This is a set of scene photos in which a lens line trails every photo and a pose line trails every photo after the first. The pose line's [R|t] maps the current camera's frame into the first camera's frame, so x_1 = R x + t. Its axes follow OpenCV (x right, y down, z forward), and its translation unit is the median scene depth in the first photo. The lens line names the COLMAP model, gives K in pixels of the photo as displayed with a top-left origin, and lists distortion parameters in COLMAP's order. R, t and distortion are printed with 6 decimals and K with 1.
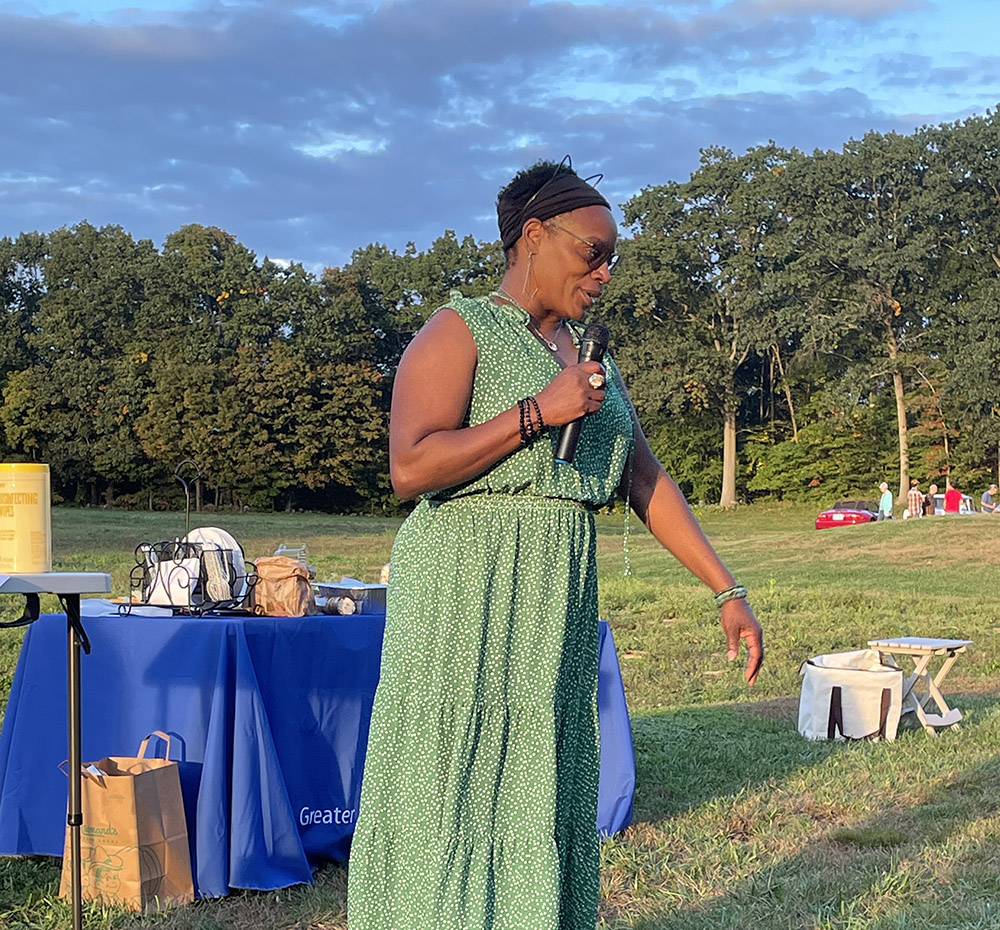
lens RADIAL K [[2153.9, 0, 494.9], [0, 2153.9, 566.6], [0, 0, 1]] dist [0.167542, -0.281325]
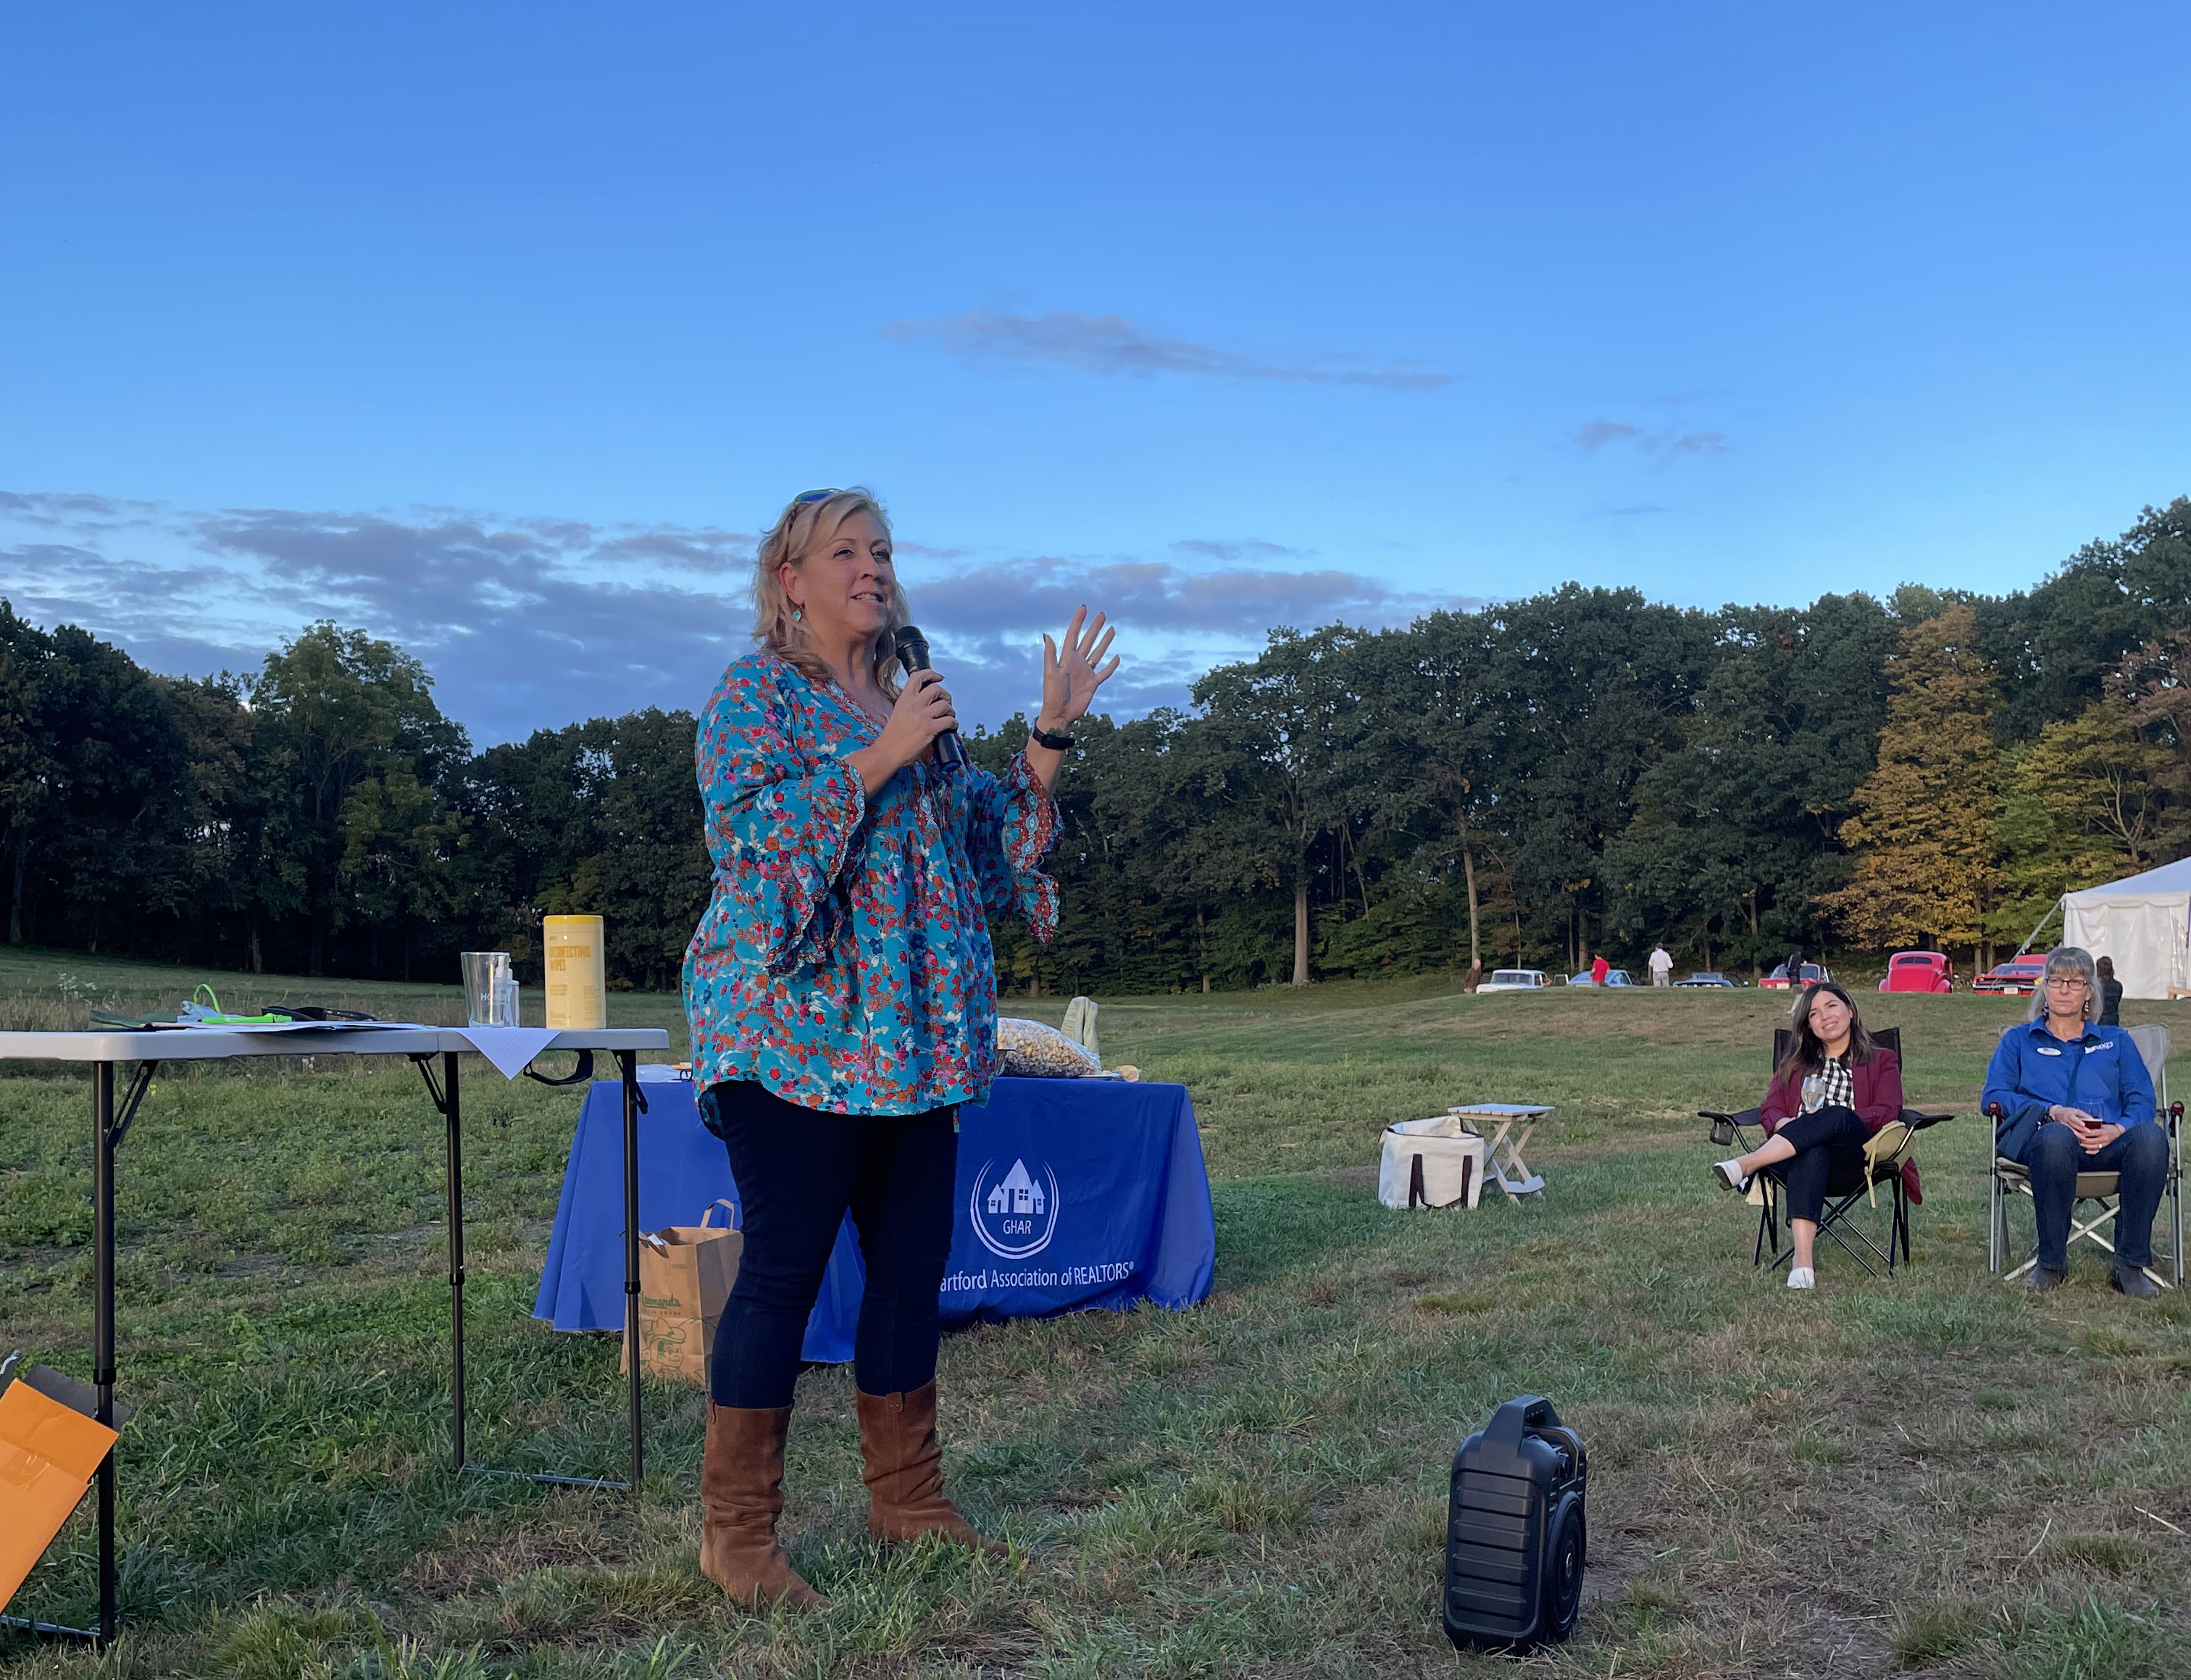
lens RADIAL K [[2097.8, 0, 1094.2], [0, 2097.8, 1033.7], [0, 0, 1]] dist [0.153839, -0.270362]
pose [[0.999861, -0.009672, 0.013561, -0.000846], [0.009903, 0.999805, -0.017075, 0.010393], [-0.013394, 0.017206, 0.999762, 0.029371]]
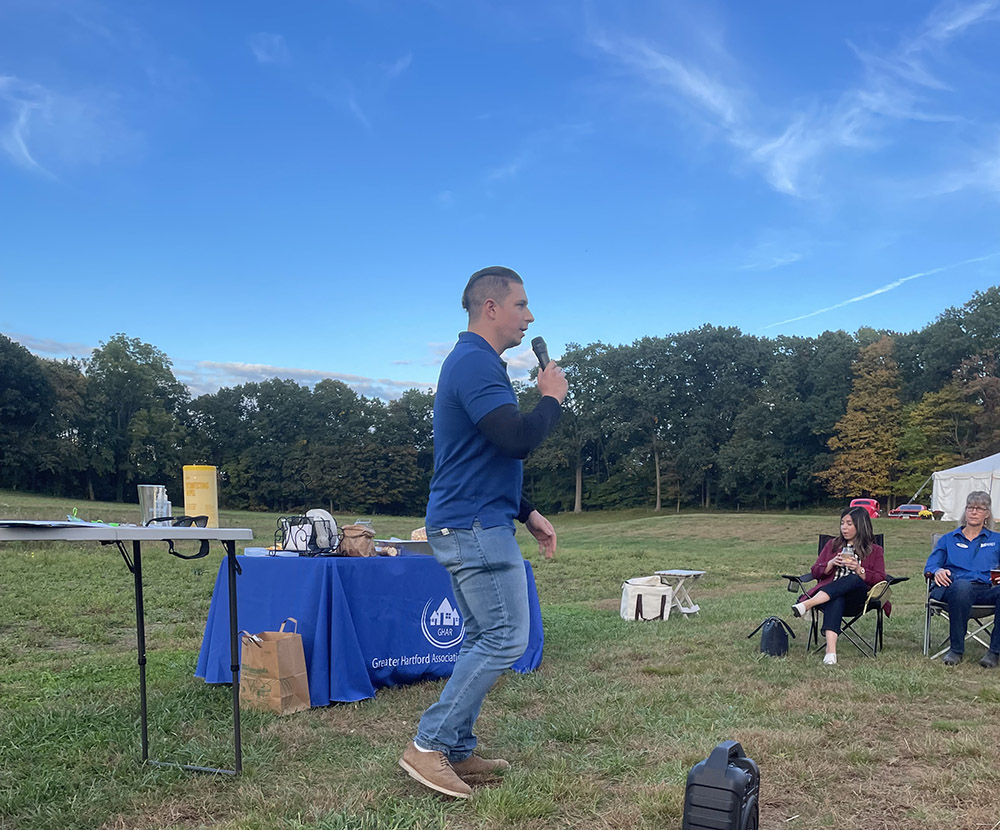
lens RADIAL K [[872.1, 0, 503.0], [0, 872.1, 594.7], [0, 0, 1]] dist [0.135334, -0.192526]
pose [[0.999270, -0.002137, 0.038133, -0.000824], [0.000142, 0.998634, 0.052245, 0.008722], [-0.038192, -0.052201, 0.997906, 0.124534]]
